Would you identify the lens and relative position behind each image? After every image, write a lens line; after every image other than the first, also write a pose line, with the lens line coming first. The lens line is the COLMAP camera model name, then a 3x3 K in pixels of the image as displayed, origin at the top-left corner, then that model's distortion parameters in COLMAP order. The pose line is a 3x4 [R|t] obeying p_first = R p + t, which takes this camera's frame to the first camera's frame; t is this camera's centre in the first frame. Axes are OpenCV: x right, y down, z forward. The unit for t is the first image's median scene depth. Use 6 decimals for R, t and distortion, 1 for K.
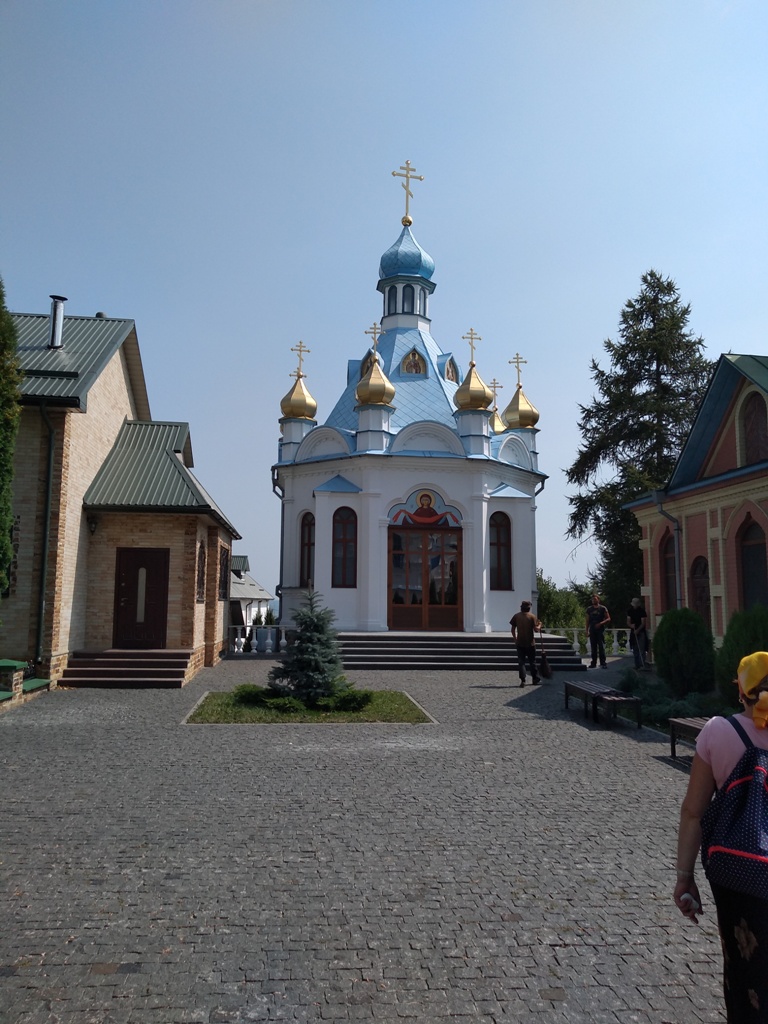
lens RADIAL K [[780.0, 0, 384.4], [0, 780.0, 514.9], [0, 0, 1]] dist [0.003837, -0.031658]
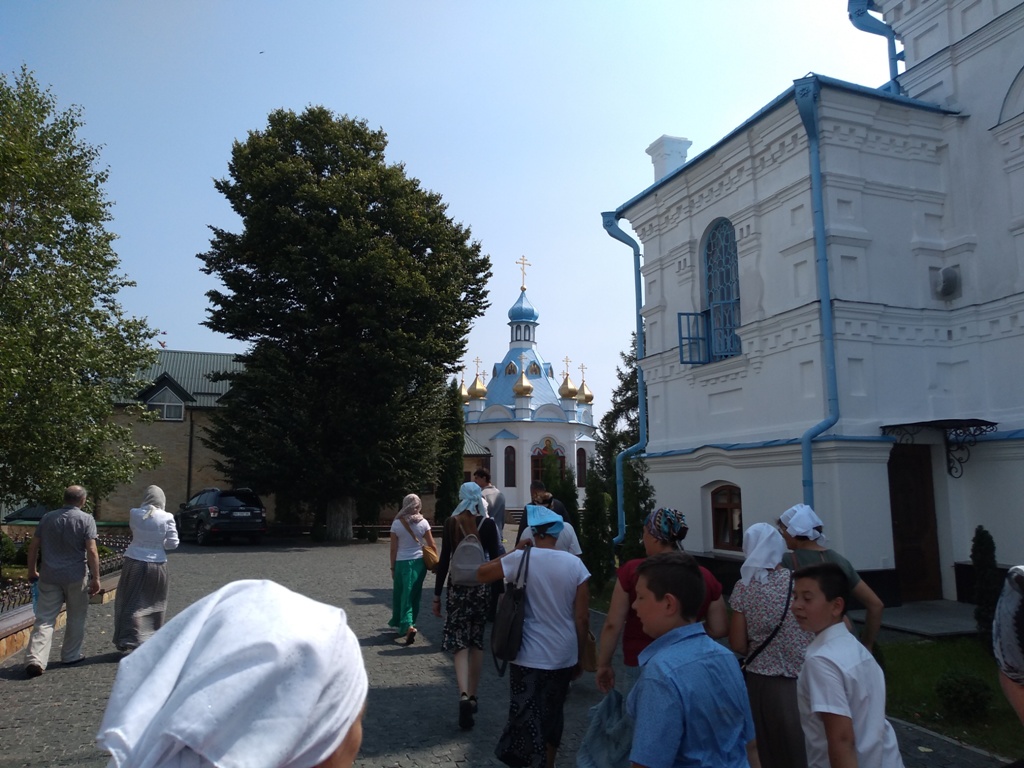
lens RADIAL K [[780.0, 0, 510.0], [0, 780.0, 373.2], [0, 0, 1]] dist [0.003837, -0.031658]
pose [[0.970882, 0.023491, 0.238405, -0.471040], [-0.013114, 0.998900, -0.045020, -0.094943], [-0.239201, 0.040582, 0.970122, -0.843549]]
